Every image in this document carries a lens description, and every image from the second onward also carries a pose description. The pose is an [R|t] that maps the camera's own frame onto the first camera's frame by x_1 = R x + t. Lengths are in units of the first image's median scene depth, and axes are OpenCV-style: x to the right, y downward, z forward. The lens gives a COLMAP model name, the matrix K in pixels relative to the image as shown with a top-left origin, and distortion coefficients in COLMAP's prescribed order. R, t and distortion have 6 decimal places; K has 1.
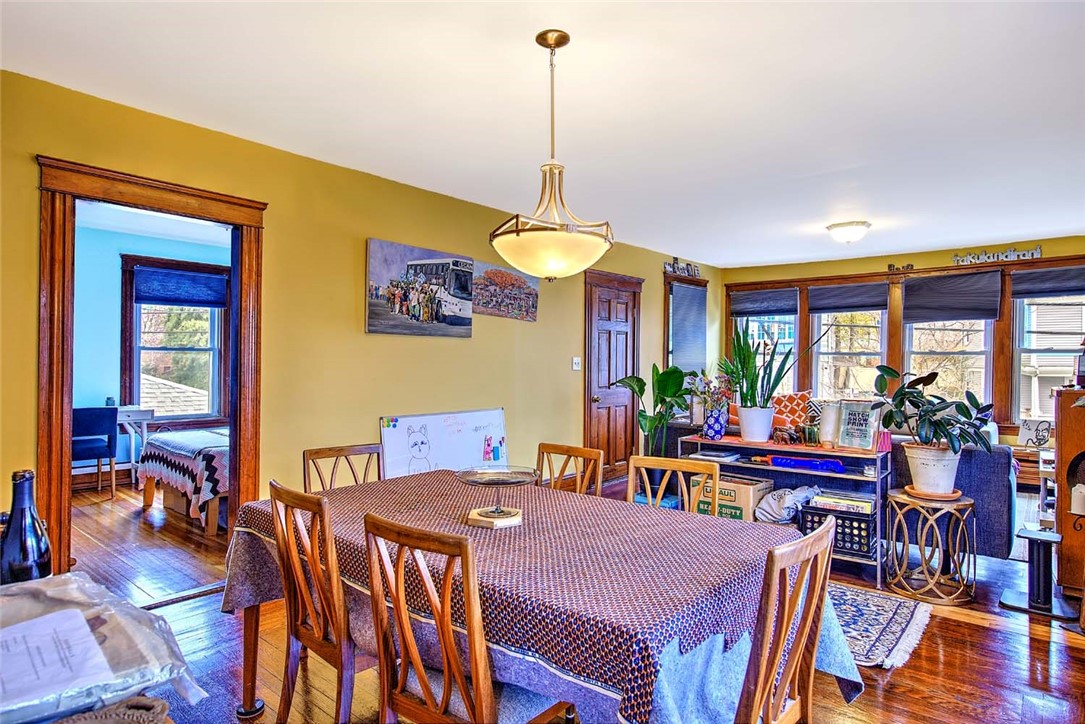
lens RADIAL K [[610.6, 0, 538.1], [0, 610.6, 360.3], [0, 0, 1]] dist [0.035411, 0.000813]
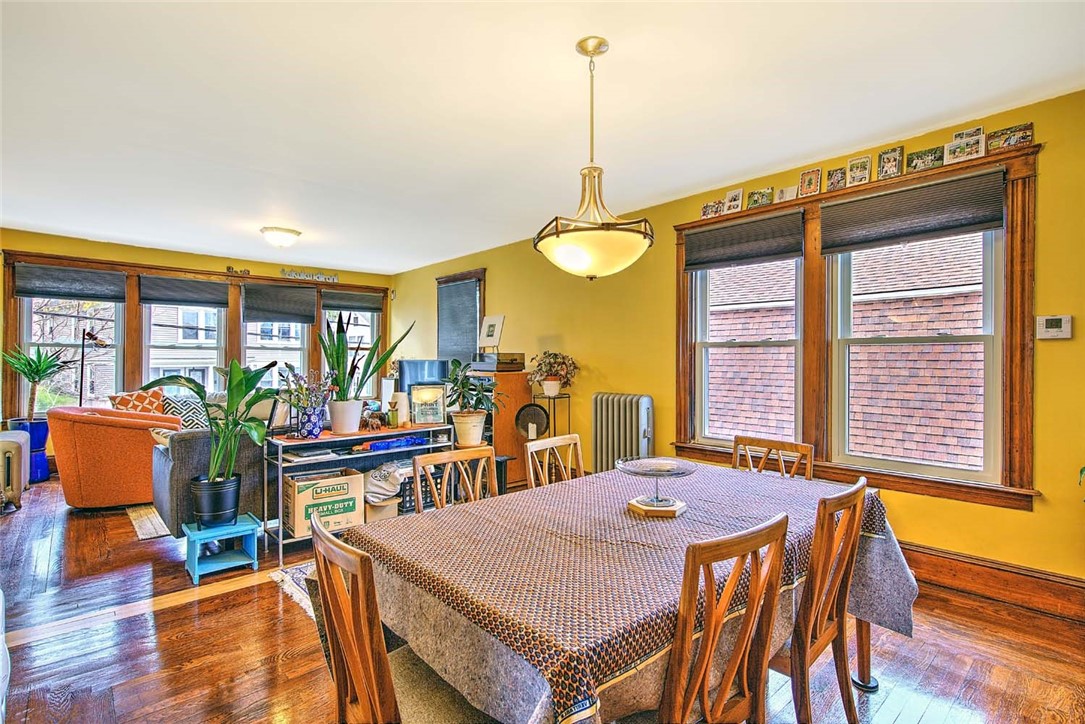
lens RADIAL K [[520.6, 0, 565.3], [0, 520.6, 366.0], [0, 0, 1]] dist [-0.002275, 0.000774]
pose [[0.131698, -0.018849, 0.991111, -0.406267], [-0.003220, 0.999806, 0.019442, 0.000536], [-0.991285, -0.005752, 0.131612, 0.449017]]
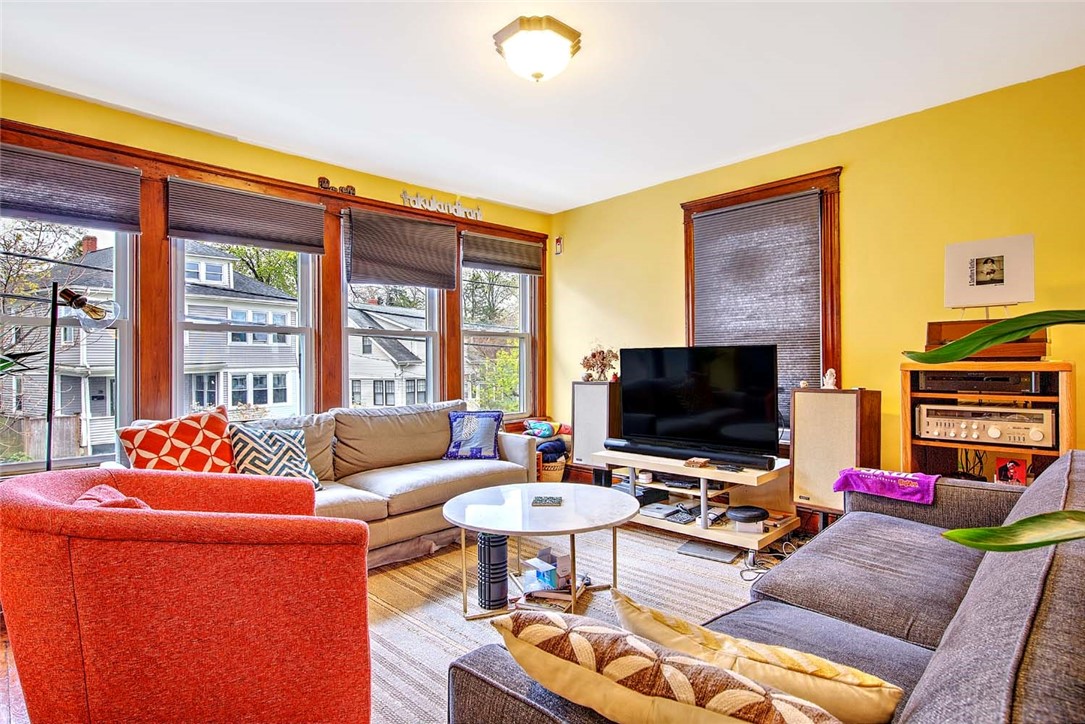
lens RADIAL K [[541.0, 0, 544.4], [0, 541.0, 367.9], [0, 0, 1]] dist [0.002065, -0.000977]
pose [[0.102202, -0.017735, 0.994606, 0.123455], [0.010514, 0.999804, 0.016747, 0.027613], [-0.994708, 0.008746, 0.102368, 1.141199]]
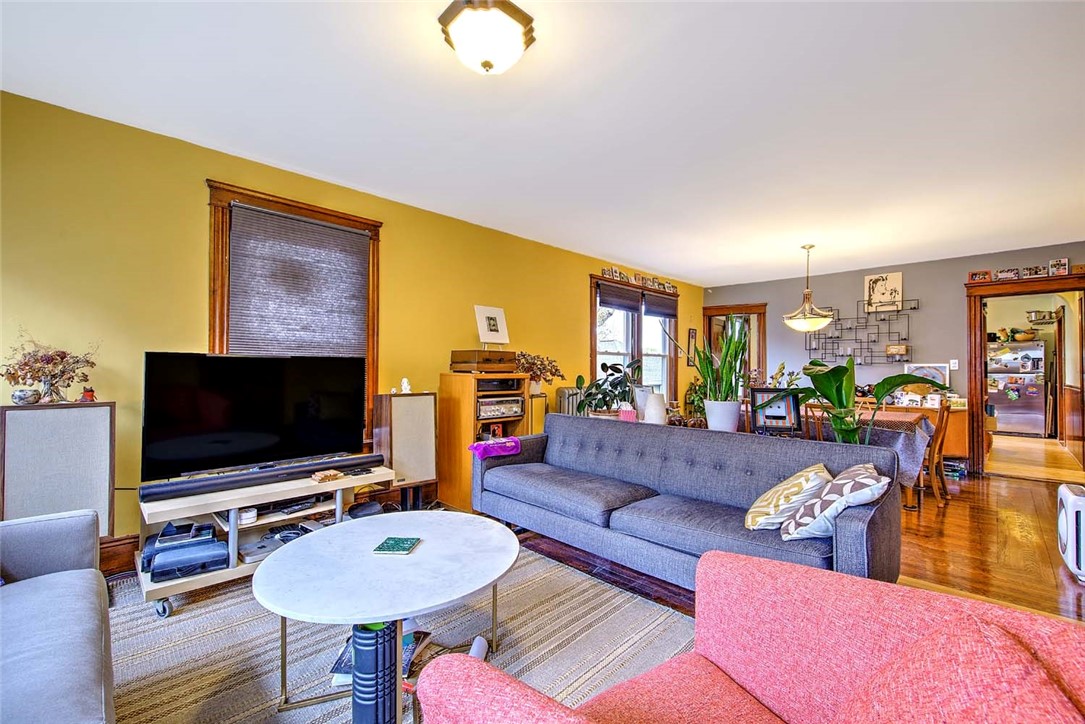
lens RADIAL K [[449.1, 0, 545.3], [0, 449.1, 364.2], [0, 0, 1]] dist [-0.000505, -0.001092]
pose [[-0.994935, -0.012060, 0.099796, 0.499233], [-0.013231, 0.999851, -0.011082, 0.025936], [-0.099647, -0.012346, -0.994946, 1.540605]]
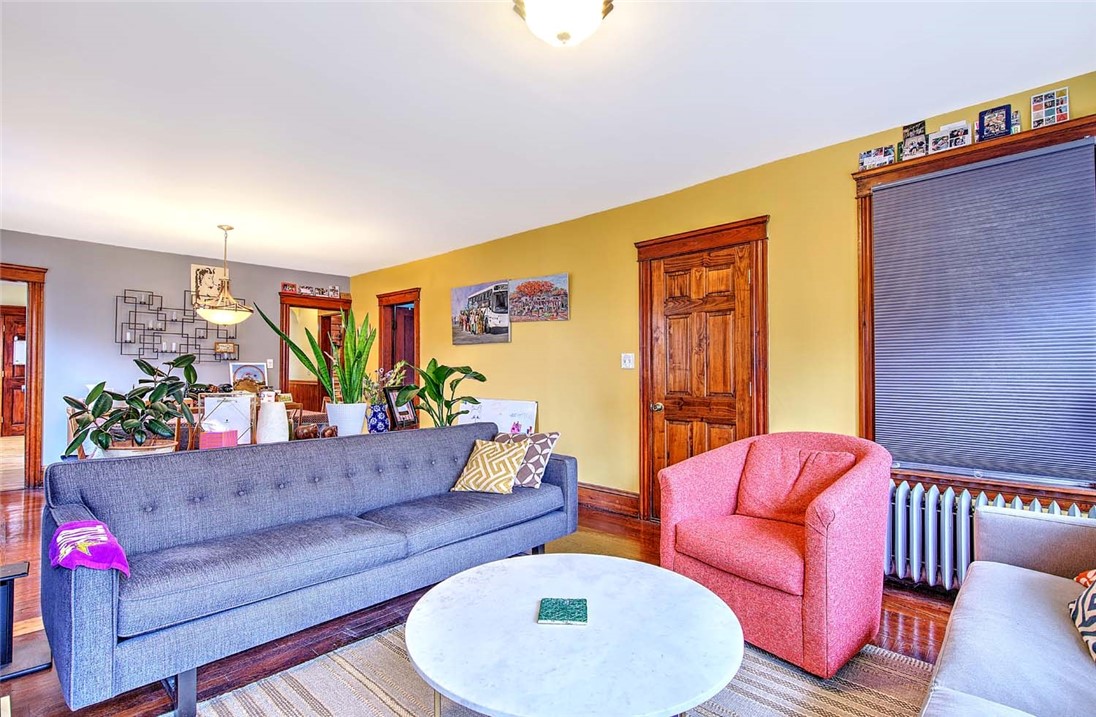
lens RADIAL K [[525.7, 0, 550.0], [0, 525.7, 359.9], [0, 0, 1]] dist [0.002172, -0.000004]
pose [[-0.070184, -0.026206, -0.997190, 0.990639], [-0.000348, 0.999655, -0.026246, 0.029057], [0.997534, -0.001495, -0.070169, 1.189151]]
